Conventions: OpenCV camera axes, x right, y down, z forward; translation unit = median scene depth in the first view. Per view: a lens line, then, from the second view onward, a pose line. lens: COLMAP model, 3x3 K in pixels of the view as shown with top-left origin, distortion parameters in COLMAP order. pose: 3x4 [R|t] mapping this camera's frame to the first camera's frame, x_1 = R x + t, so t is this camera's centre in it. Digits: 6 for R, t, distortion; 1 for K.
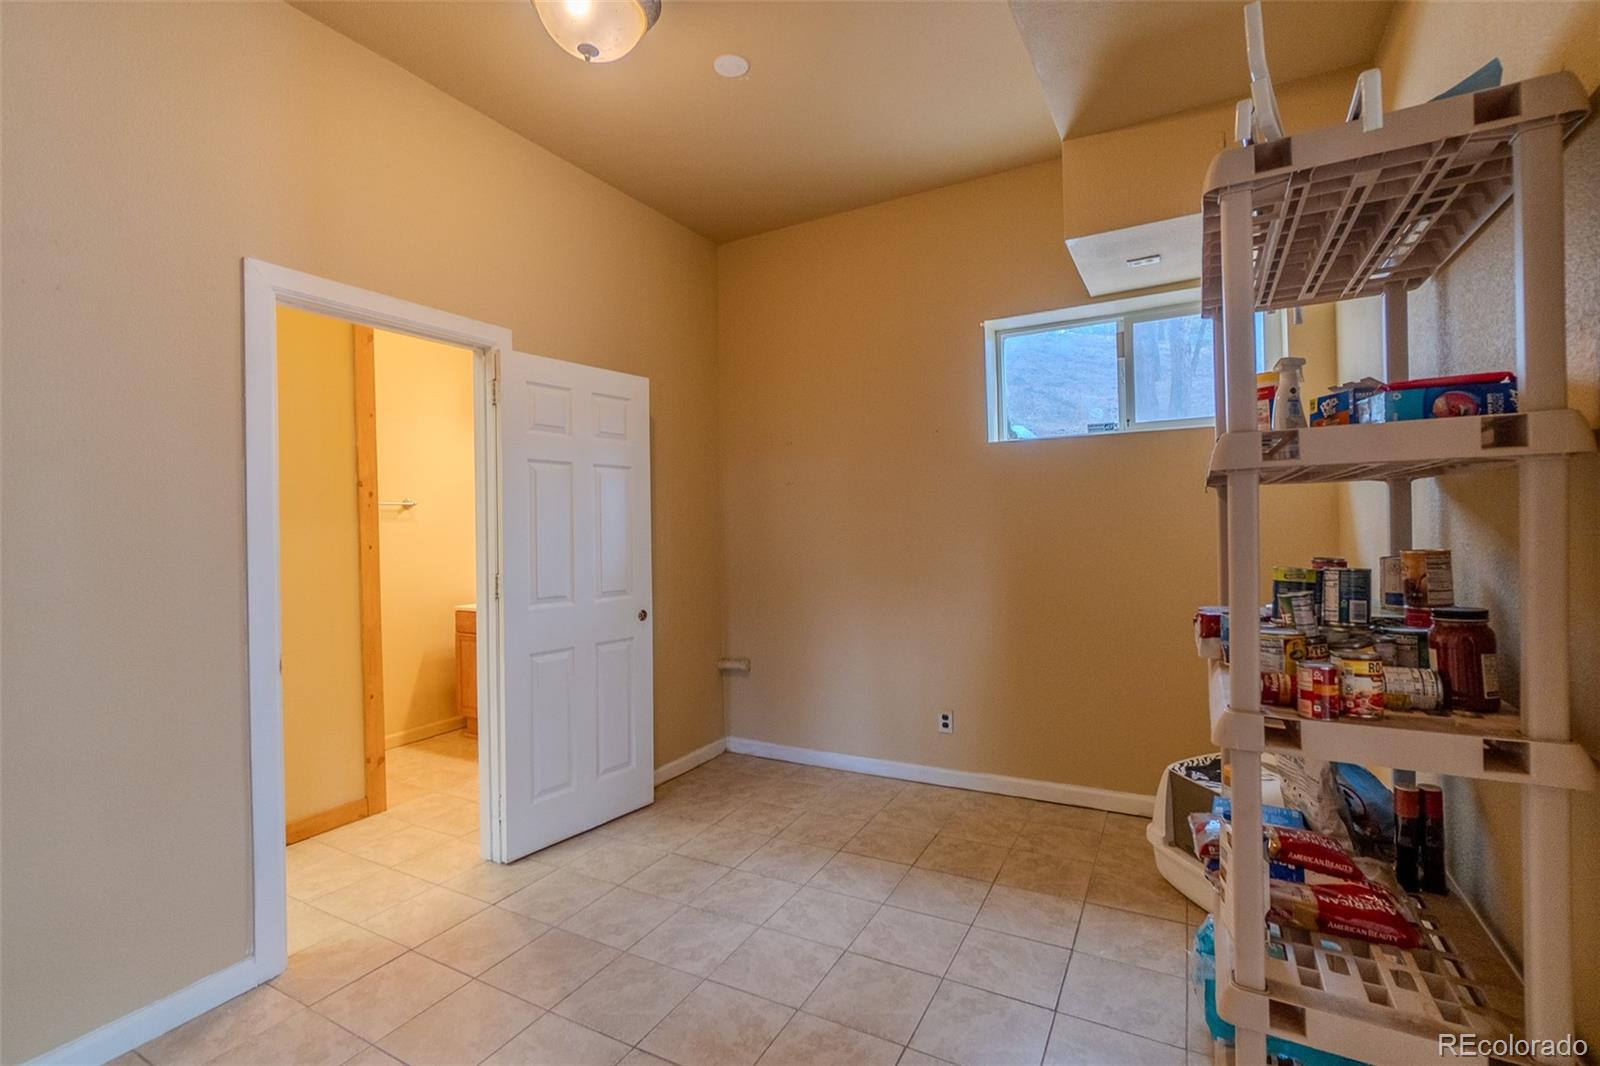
lens RADIAL K [[691.9, 0, 799.8], [0, 691.9, 532.3], [0, 0, 1]] dist [-0.004552, 0.000091]
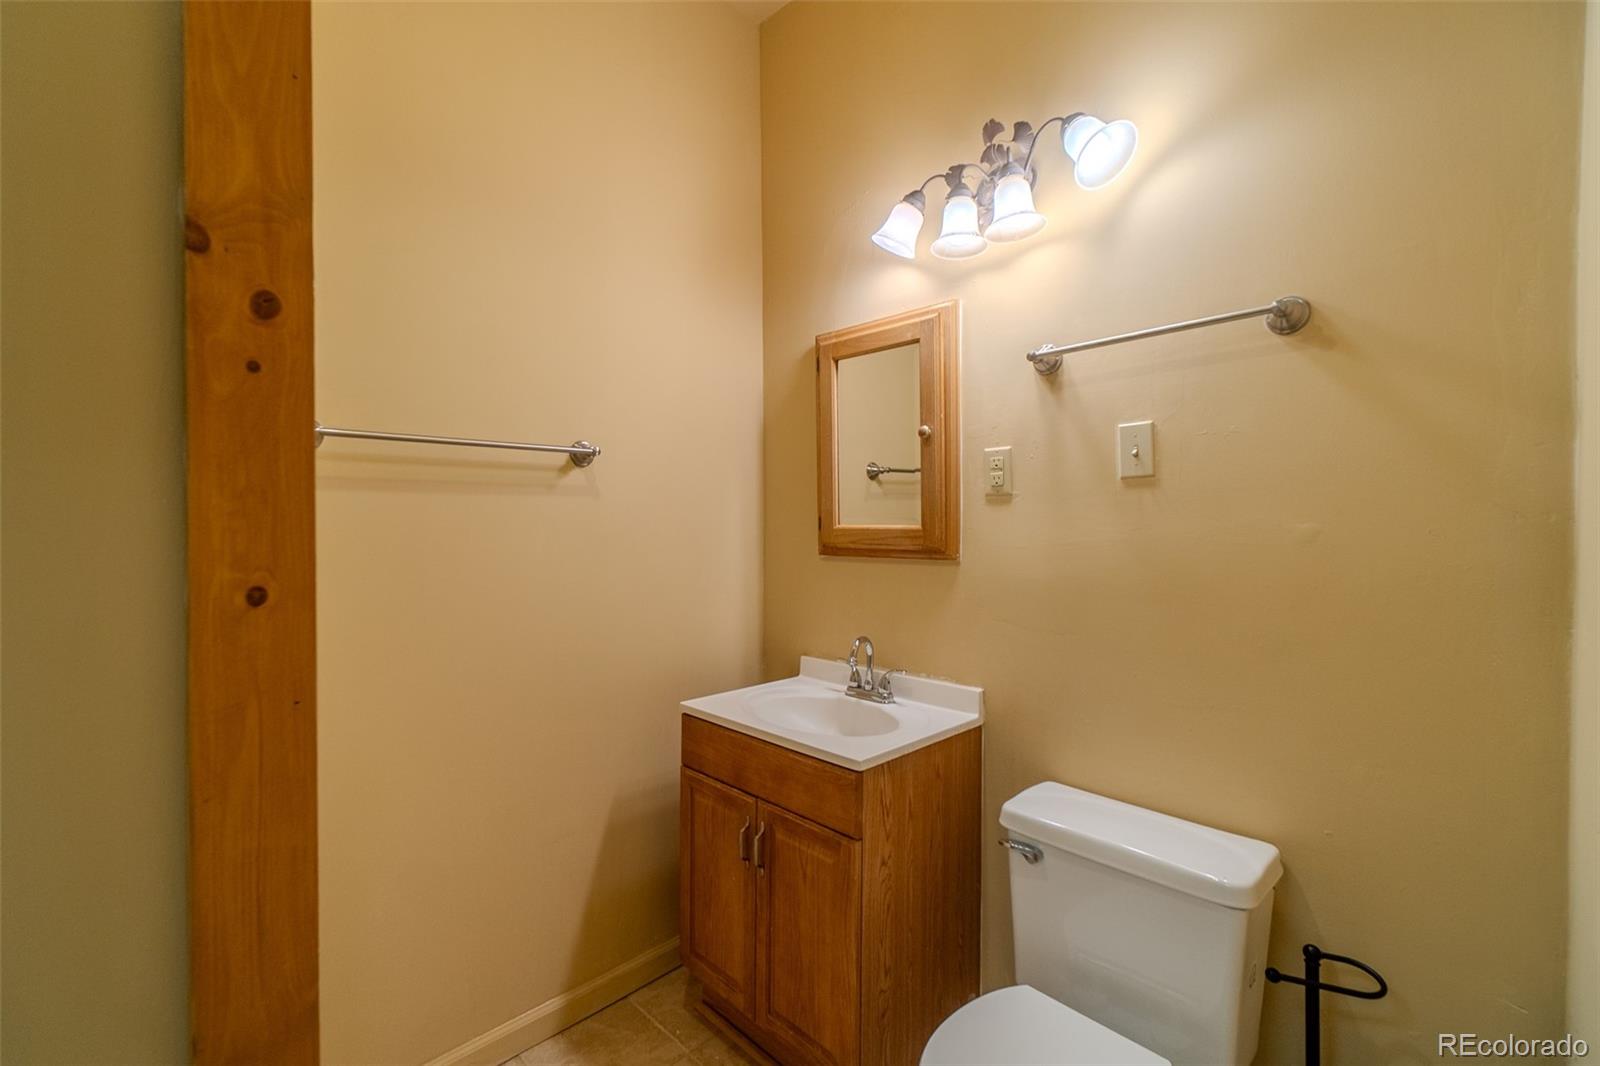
lens RADIAL K [[691.9, 0, 804.3], [0, 691.9, 530.3], [0, 0, 1]] dist [-0.004552, 0.000091]
pose [[0.956291, 0.024111, -0.291420, -0.317077], [-0.023510, 0.999708, 0.005565, -0.000077], [0.291470, 0.001529, 0.956579, 0.639497]]
